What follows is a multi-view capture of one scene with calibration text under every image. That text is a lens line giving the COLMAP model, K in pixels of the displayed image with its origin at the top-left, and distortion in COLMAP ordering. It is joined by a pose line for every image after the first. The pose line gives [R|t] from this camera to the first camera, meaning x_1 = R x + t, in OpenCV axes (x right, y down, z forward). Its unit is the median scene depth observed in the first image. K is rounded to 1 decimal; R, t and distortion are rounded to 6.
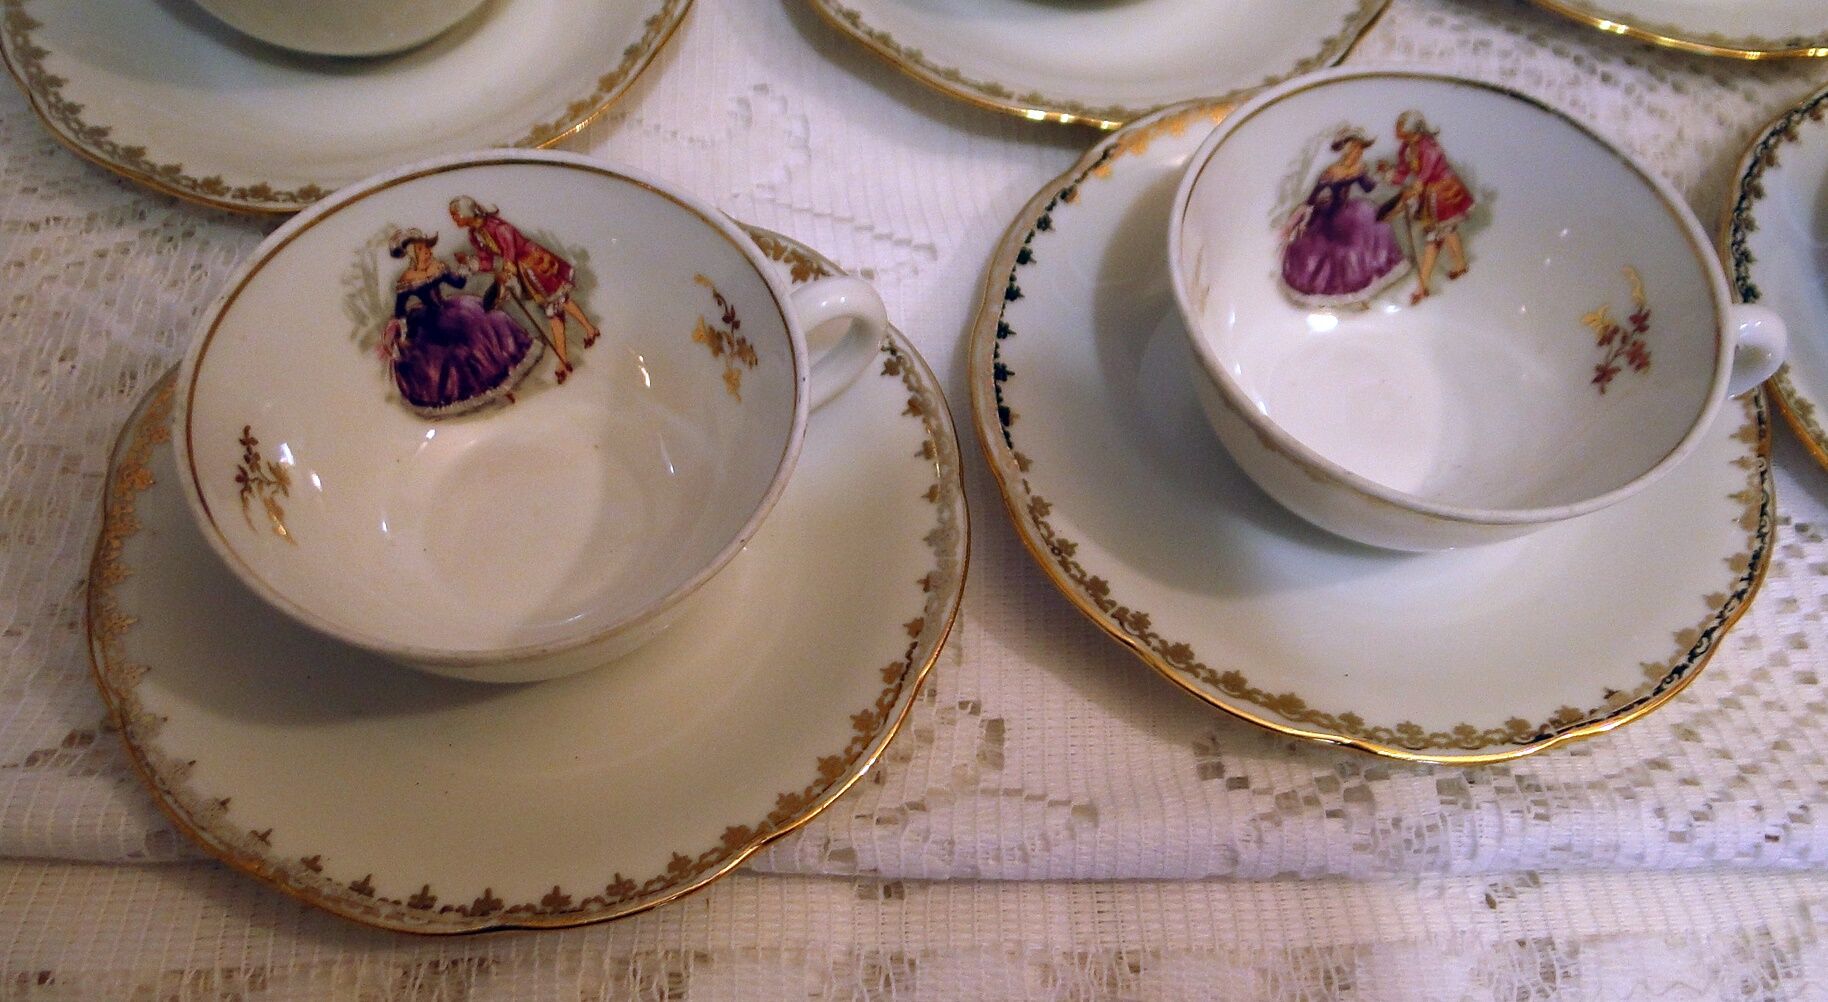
lens RADIAL K [[1500.6, 0, 889.5], [0, 1500.6, 501.1], [0, 0, 1]] dist [-0.001205, -0.009889]
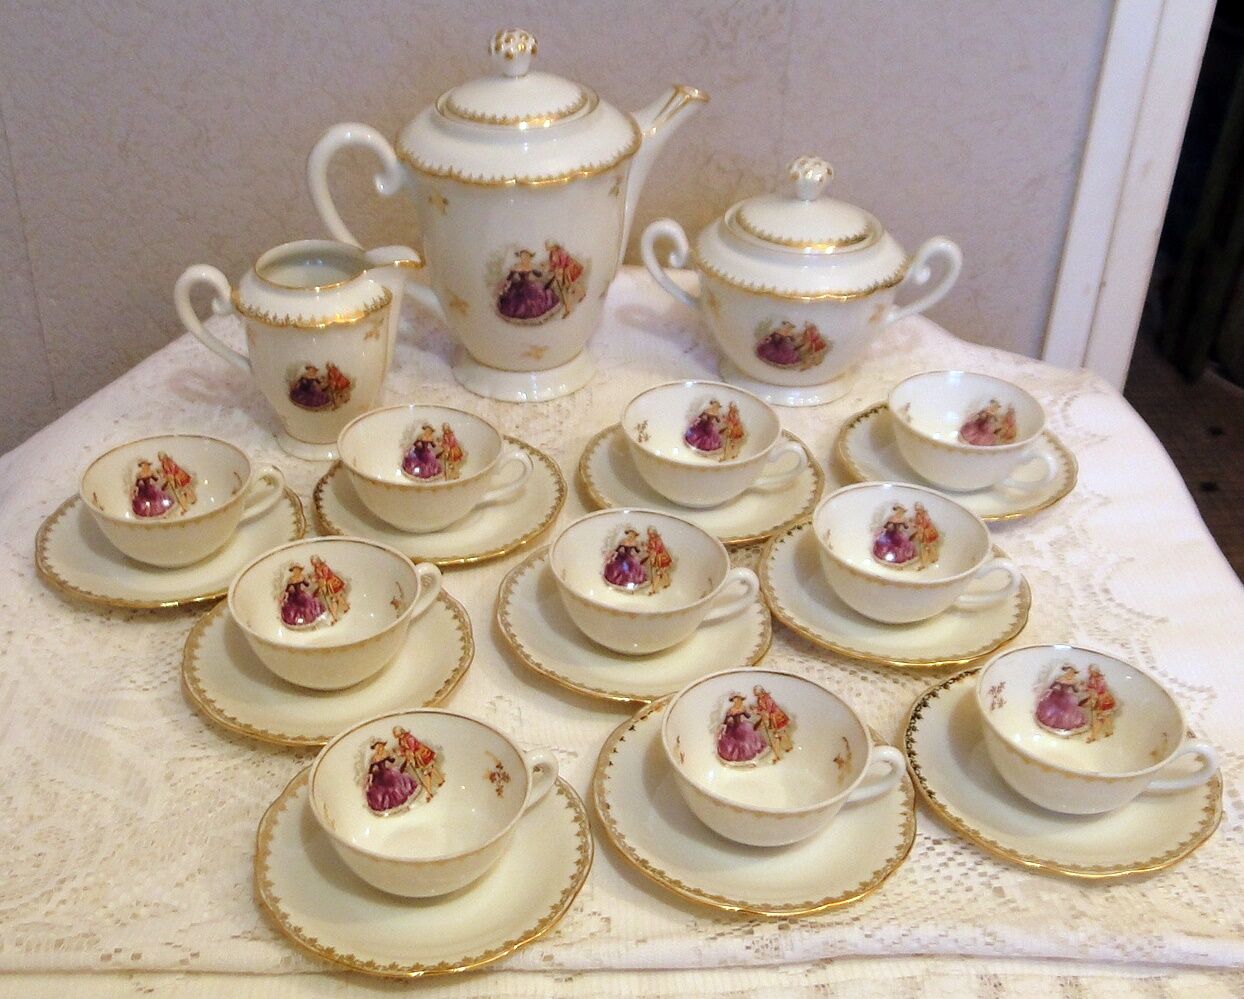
lens RADIAL K [[920.2, 0, 622.0], [0, 920.2, 499.5], [0, 0, 1]] dist [0.001419, 0.002529]
pose [[0.995960, -0.029646, 0.084762, -0.012870], [0.067665, 0.868323, -0.491362, 0.260302], [-0.059033, 0.495112, 0.866821, -0.600933]]
